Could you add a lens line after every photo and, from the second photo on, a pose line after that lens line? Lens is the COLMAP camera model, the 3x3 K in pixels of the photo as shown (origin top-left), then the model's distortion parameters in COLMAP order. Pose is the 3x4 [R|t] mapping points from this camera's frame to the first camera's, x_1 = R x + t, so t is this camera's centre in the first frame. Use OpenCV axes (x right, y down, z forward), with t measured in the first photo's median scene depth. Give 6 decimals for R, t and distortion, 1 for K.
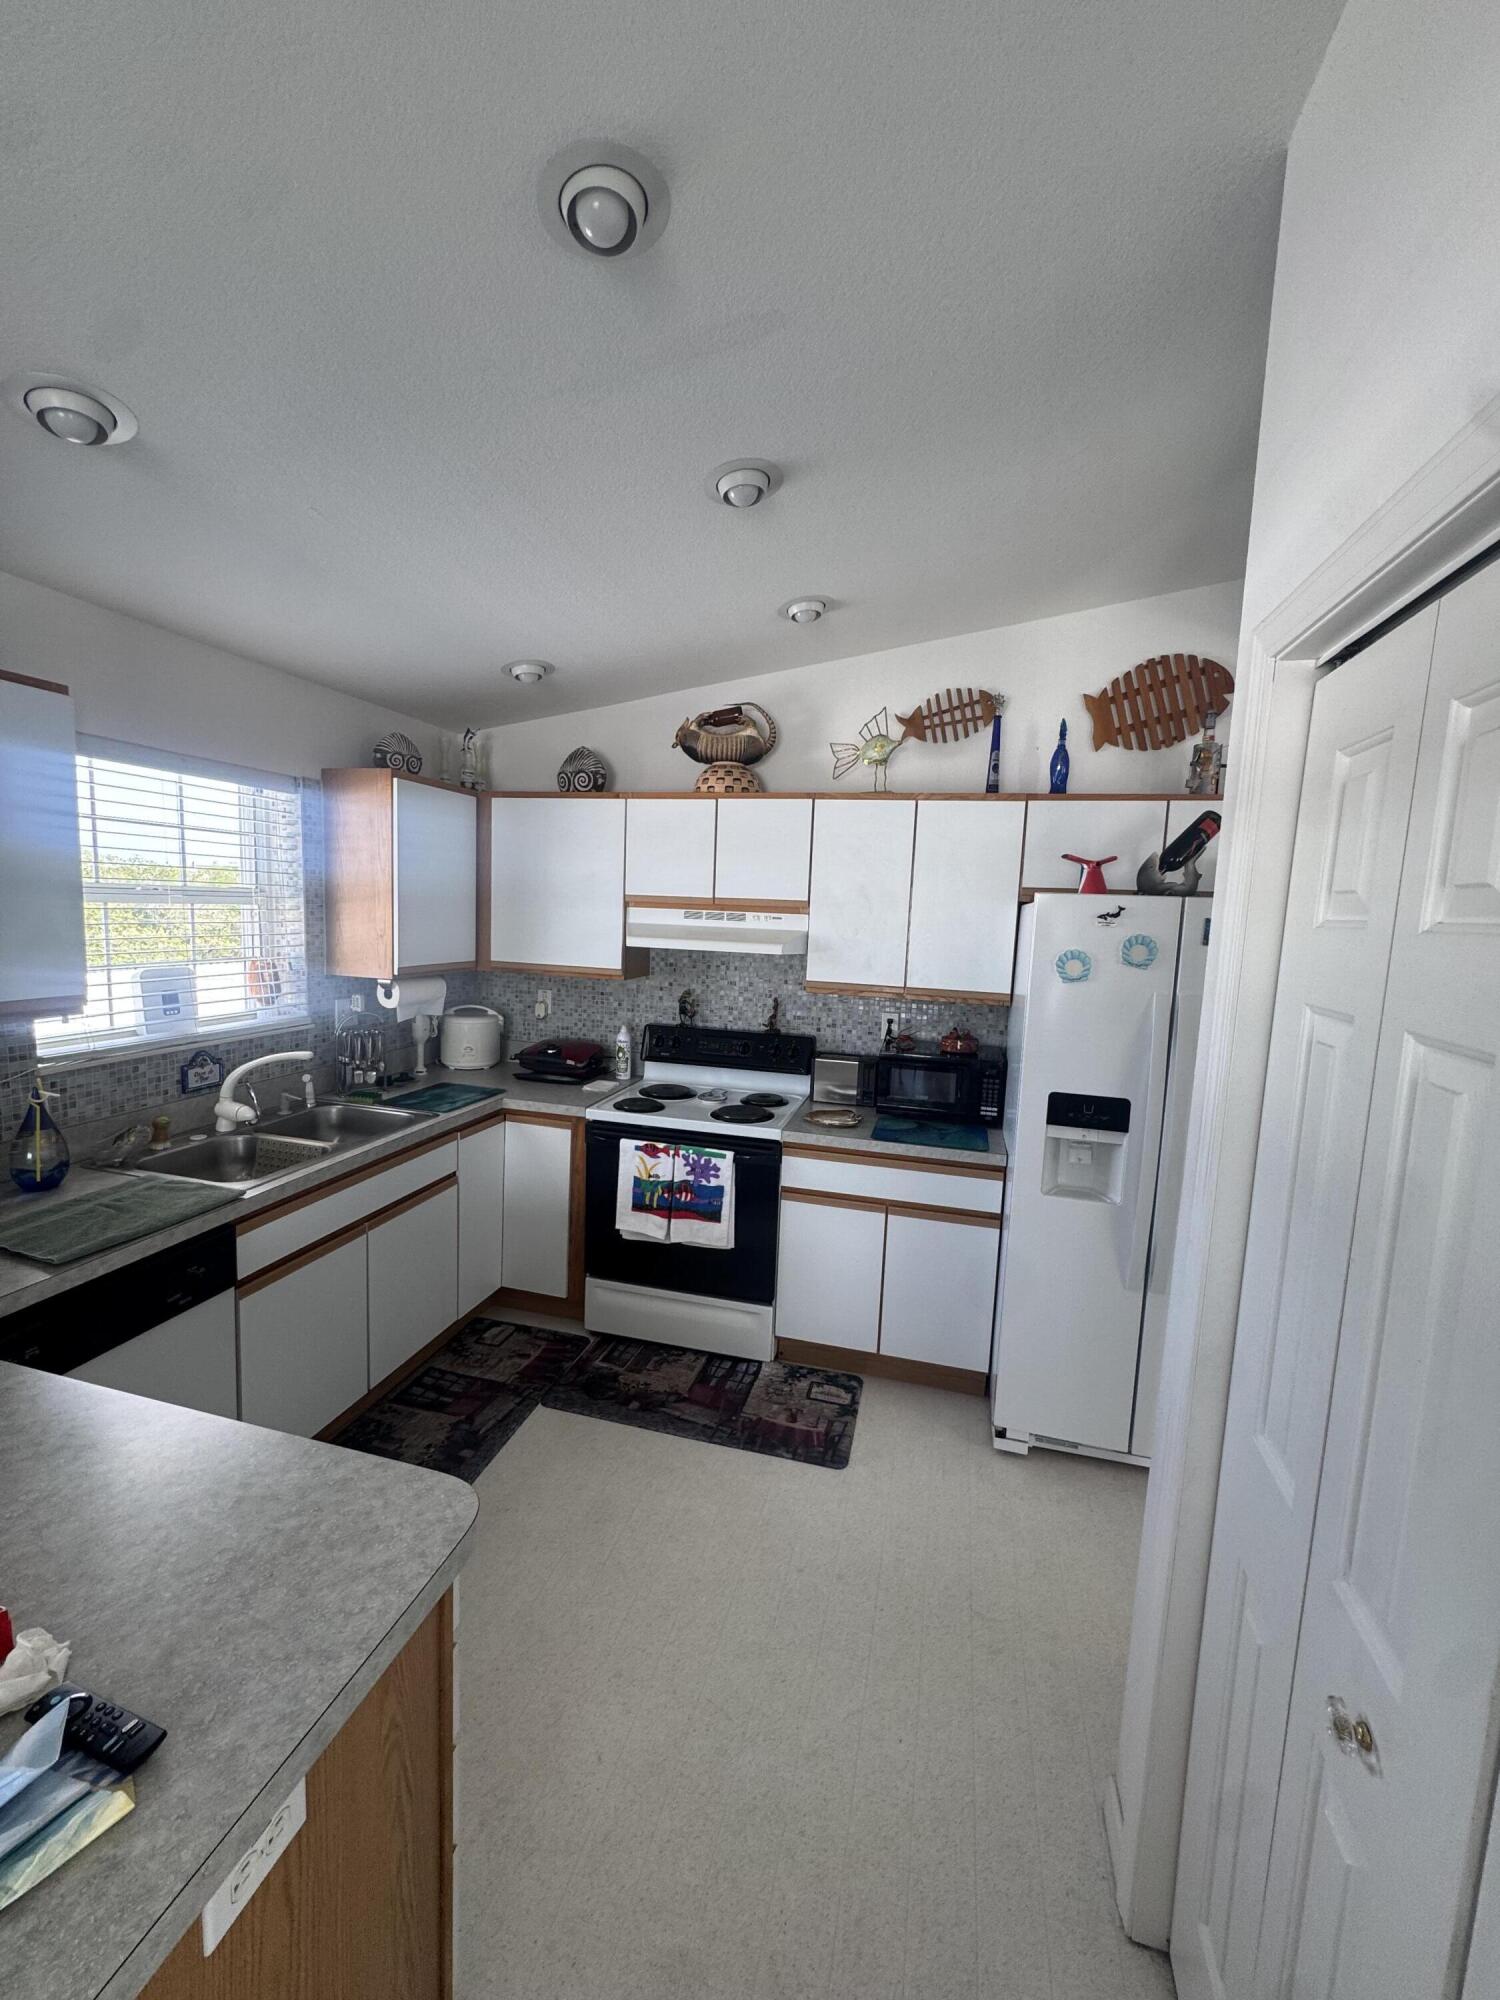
lens RADIAL K [[796.4, 0, 741.2], [0, 796.4, 1006.0], [0, 0, 1]] dist [-0.003146, -0.000373]
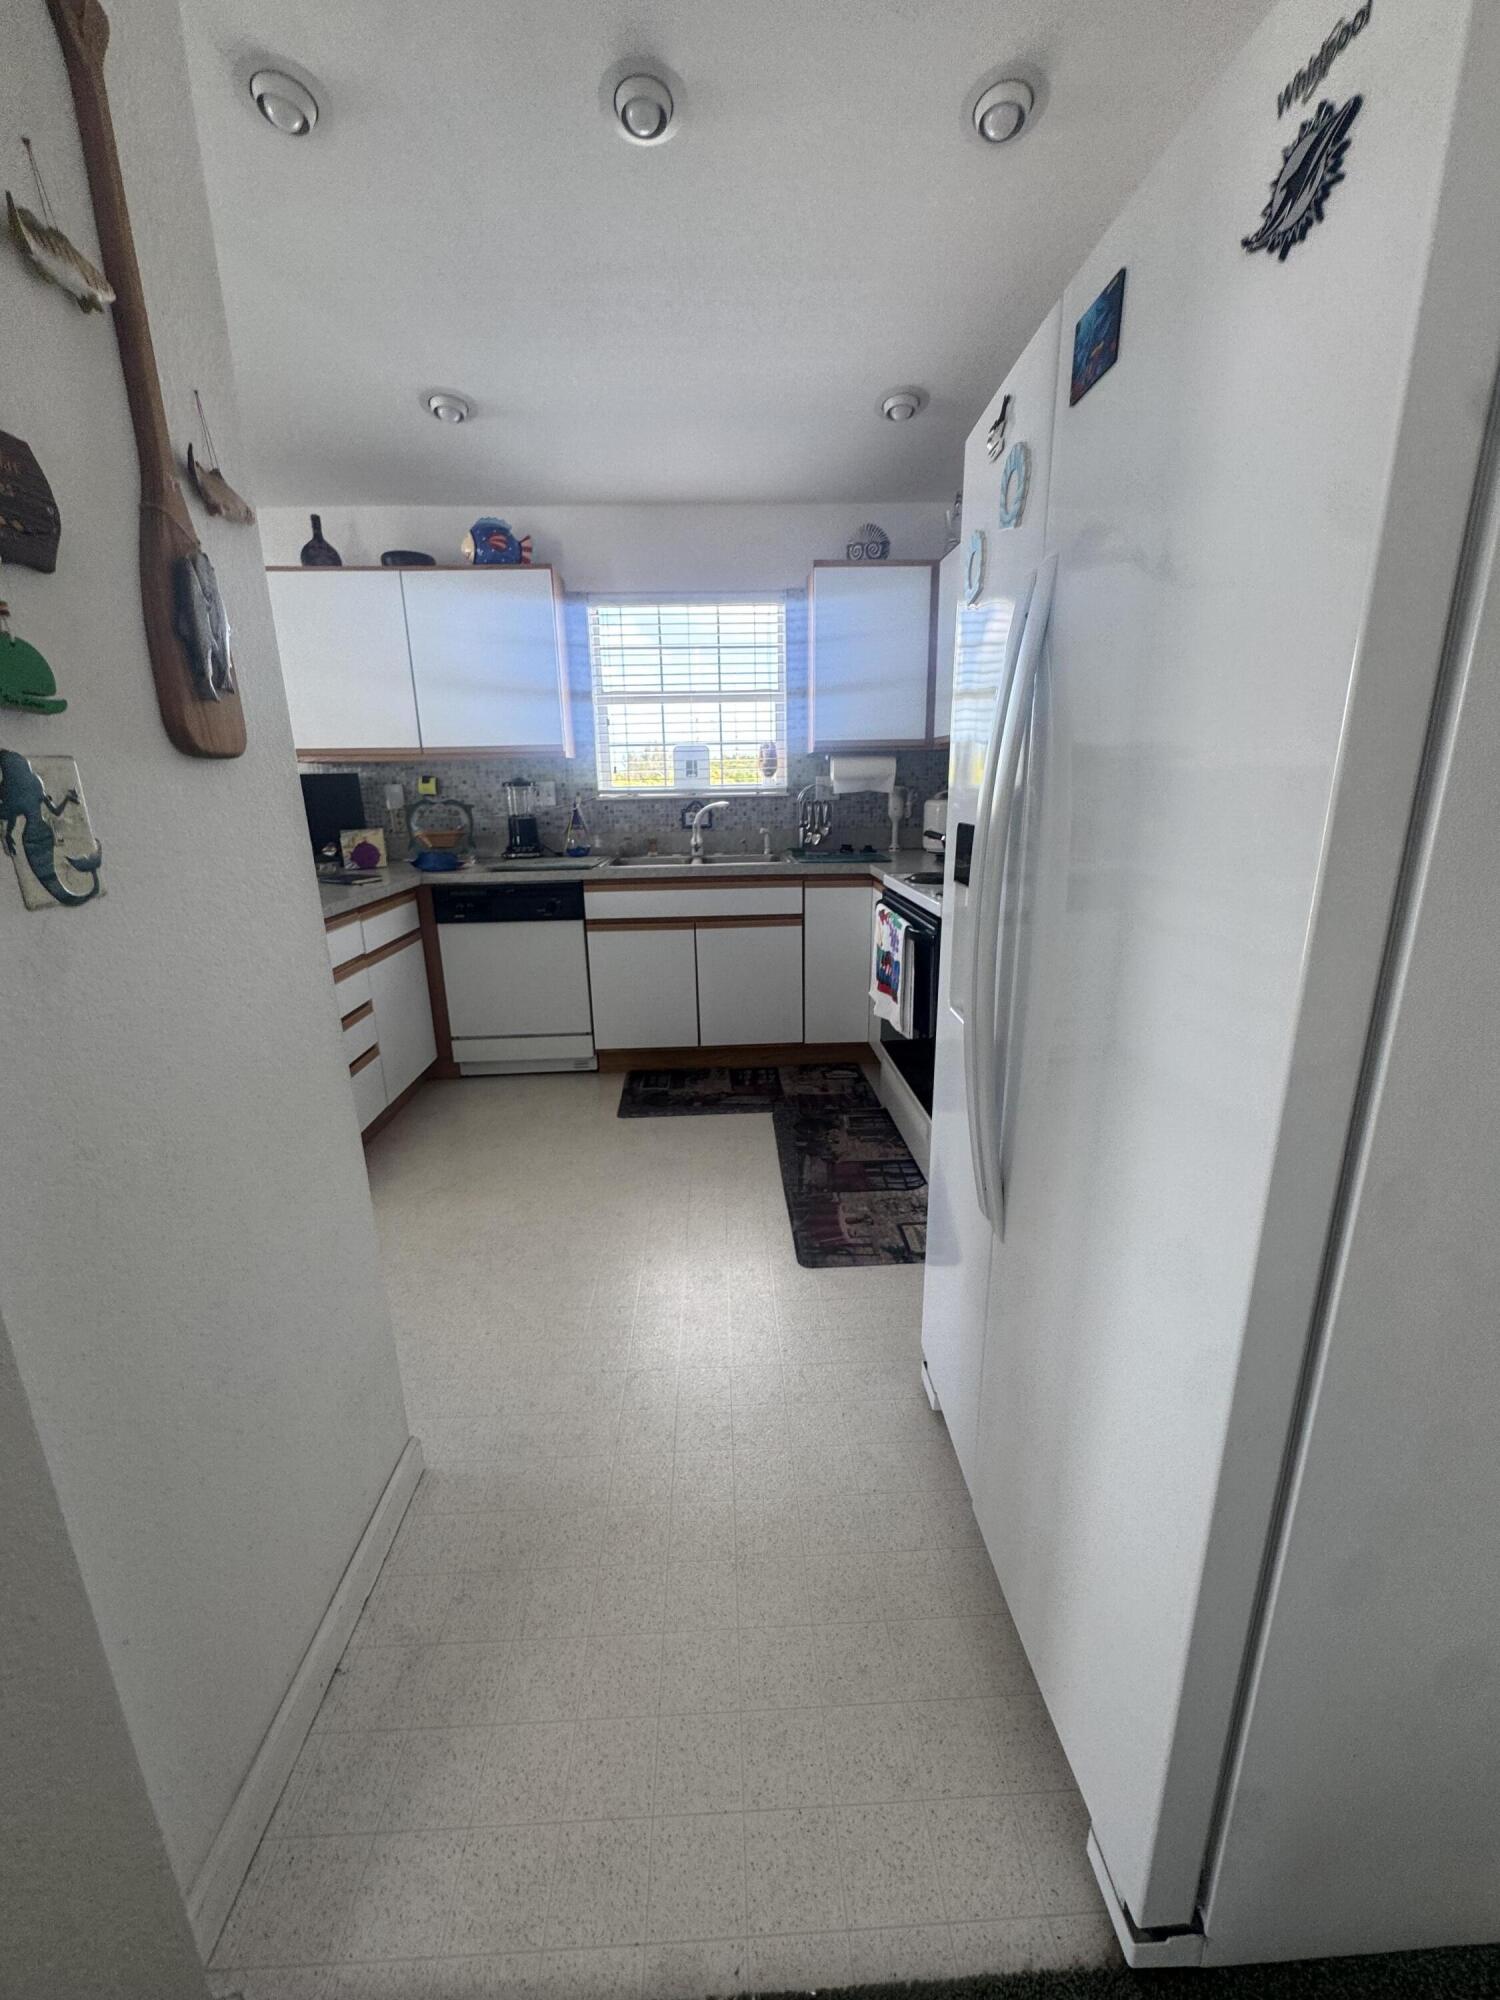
lens RADIAL K [[796.4, 0, 739.5], [0, 796.4, 999.7], [0, 0, 1]] dist [-0.003146, -0.000373]
pose [[0.284261, 0.210381, -0.935380, 0.805299], [-0.082806, 0.977369, 0.194660, 0.120009], [0.955164, 0.022121, 0.295249, 0.620175]]
